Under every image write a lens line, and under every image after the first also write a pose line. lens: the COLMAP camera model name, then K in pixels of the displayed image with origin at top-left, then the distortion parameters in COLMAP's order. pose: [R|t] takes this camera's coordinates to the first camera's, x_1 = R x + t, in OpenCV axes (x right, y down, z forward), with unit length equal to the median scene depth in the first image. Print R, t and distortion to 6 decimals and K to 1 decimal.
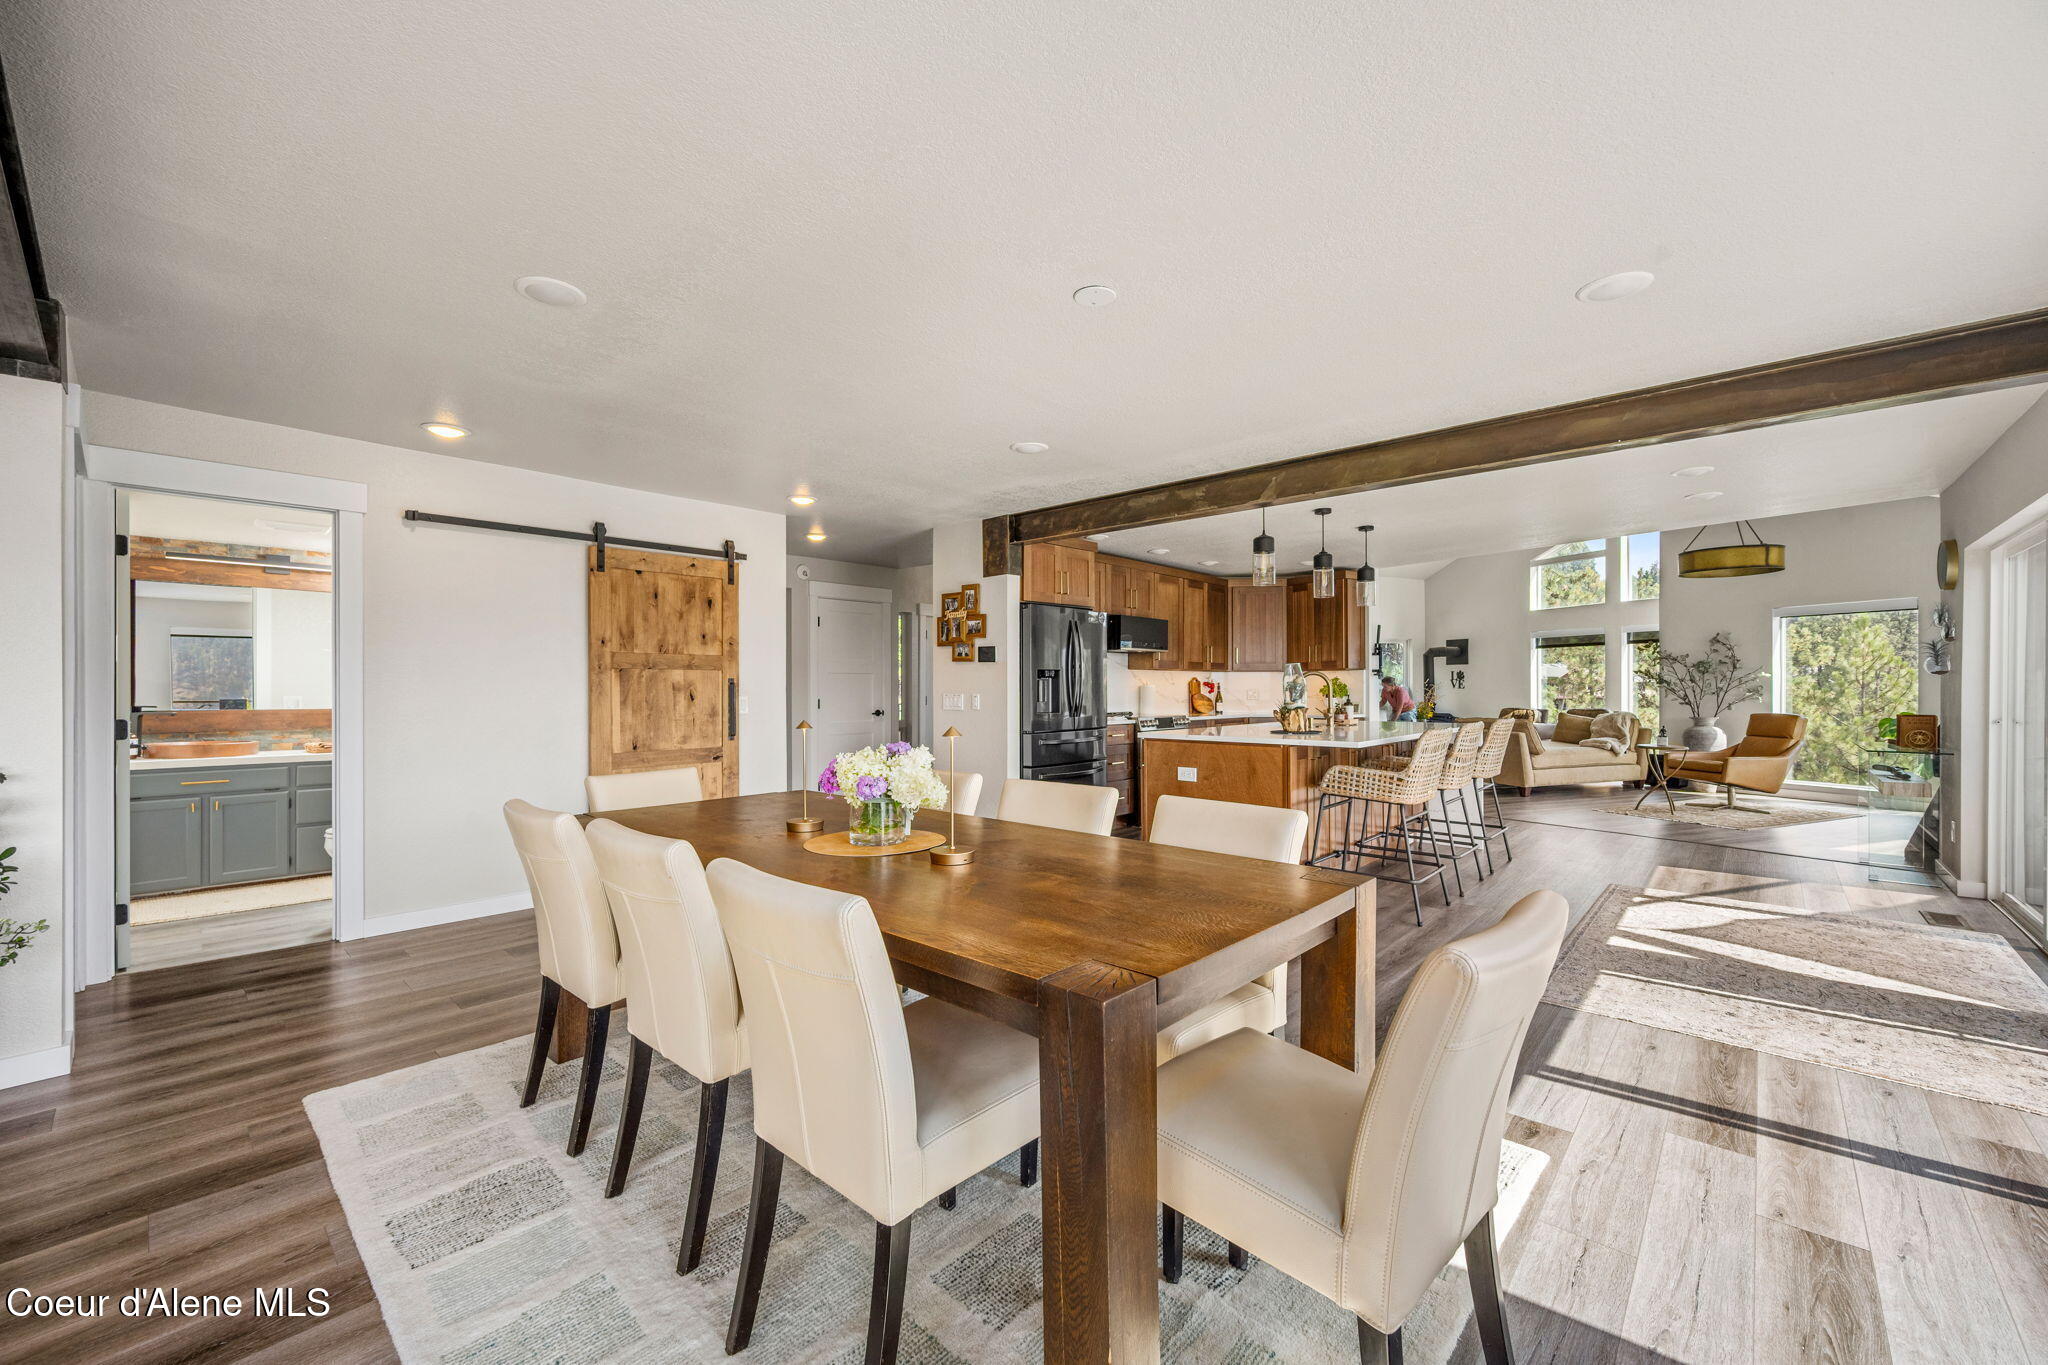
lens RADIAL K [[810.6, 0, 1026.6], [0, 810.6, 685.5], [0, 0, 1]] dist [-0.002251, -0.000356]
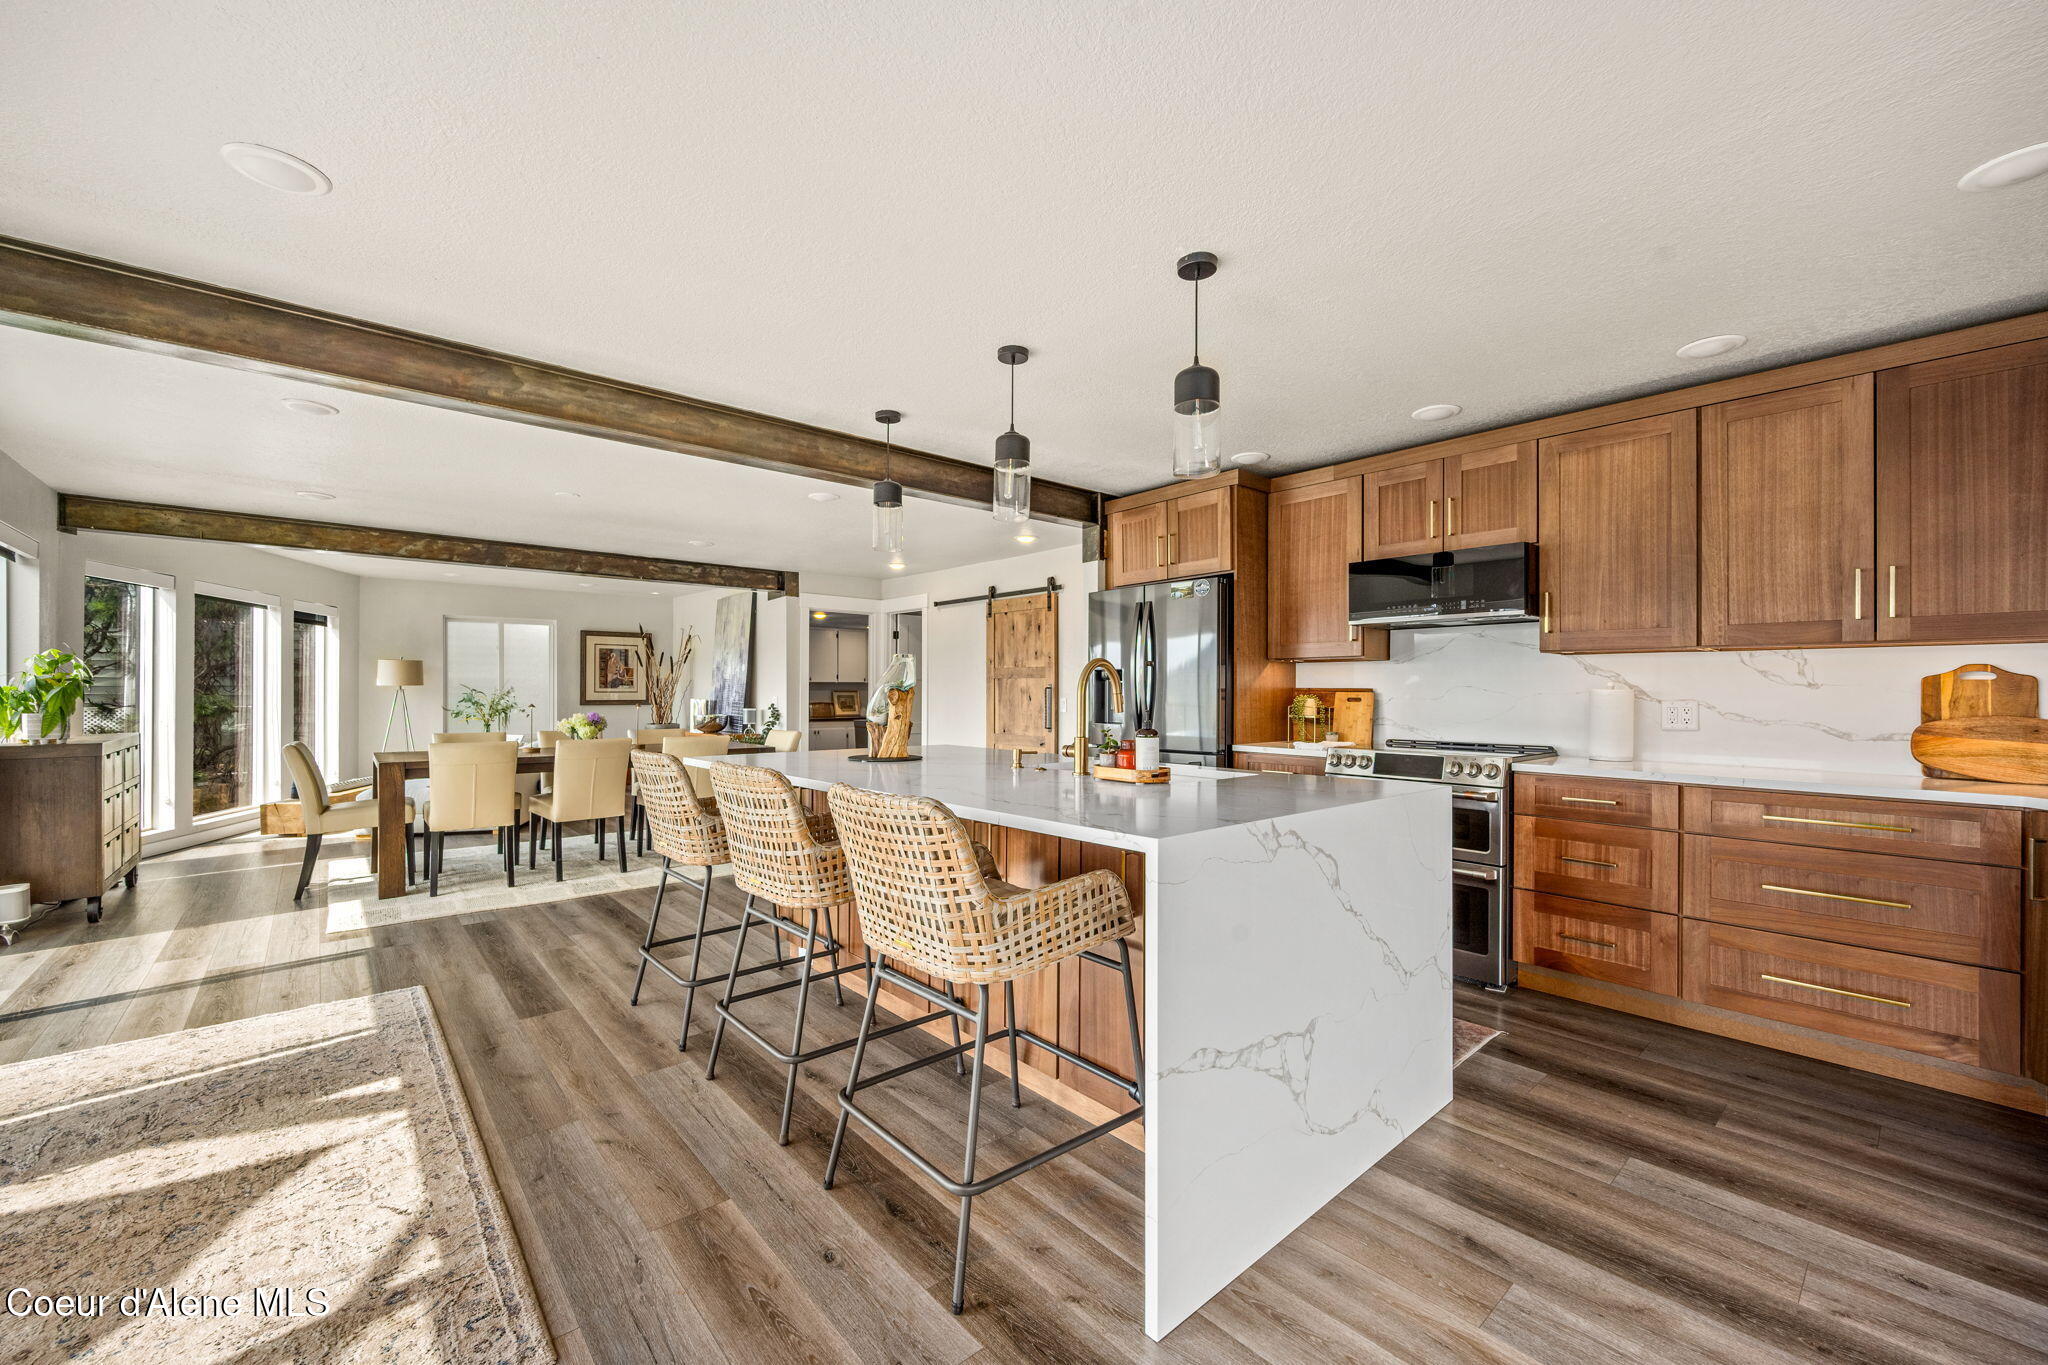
lens RADIAL K [[810.6, 0, 1026.2], [0, 810.6, 683.4], [0, 0, 1]] dist [-0.002251, -0.000356]
pose [[-0.112901, -0.008743, -0.993568, 0.567854], [-0.002675, 0.999960, -0.008496, 0.000886], [0.993603, 0.001699, -0.112920, 0.686170]]
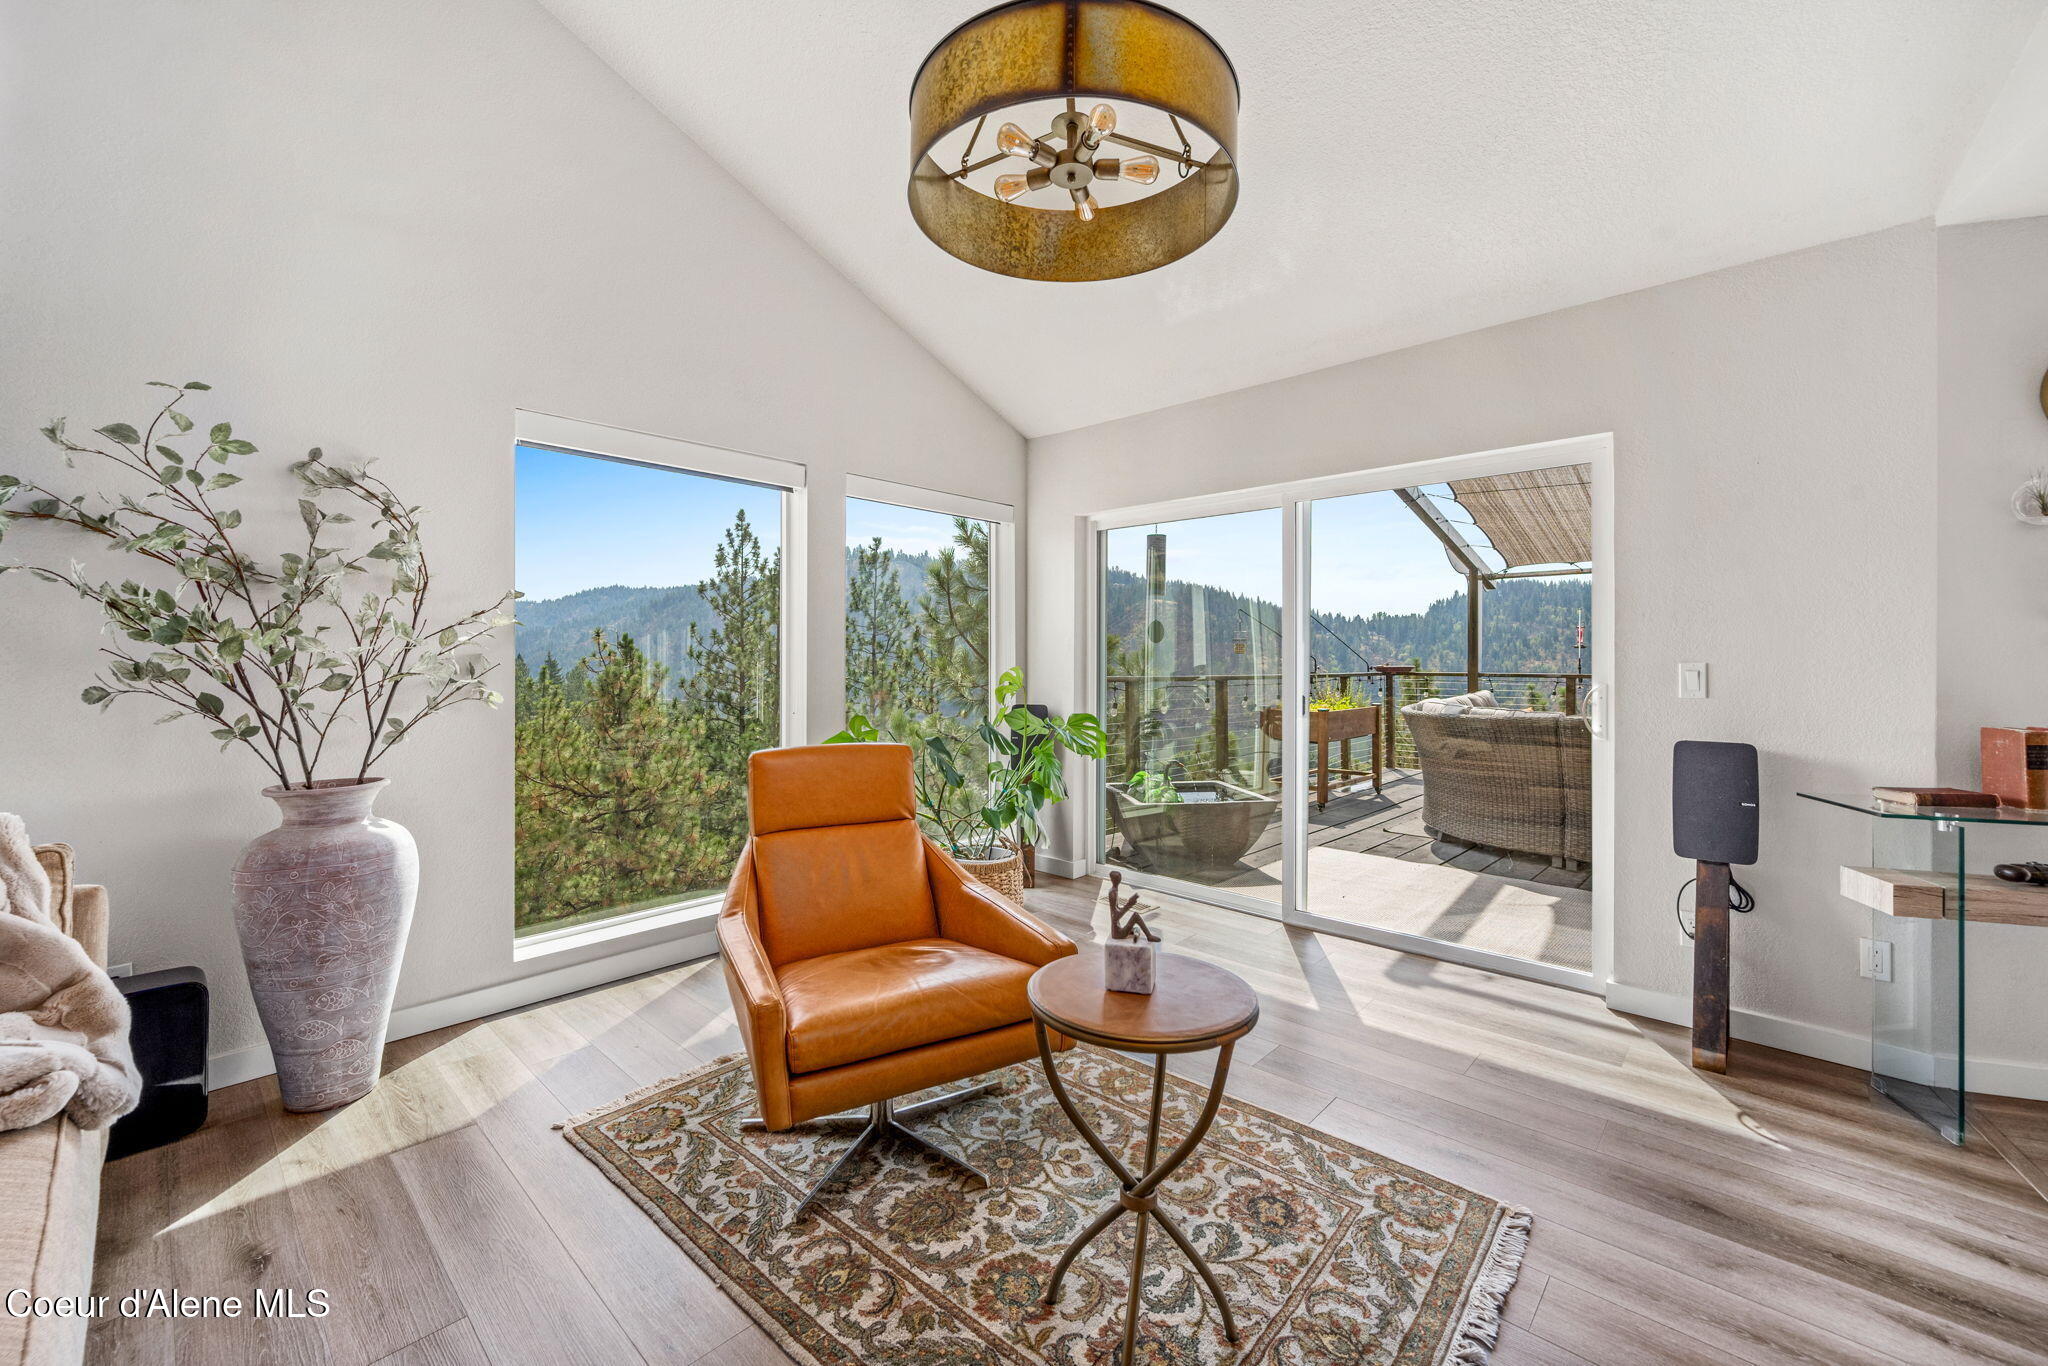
lens RADIAL K [[810.6, 0, 1029.4], [0, 810.6, 670.2], [0, 0, 1]] dist [-0.002251, -0.000356]
pose [[-0.432699, -0.013497, 0.901437, 0.568726], [-0.003033, 0.999904, 0.013515, 0.001374], [-0.901533, 0.003114, -0.432699, 0.984533]]
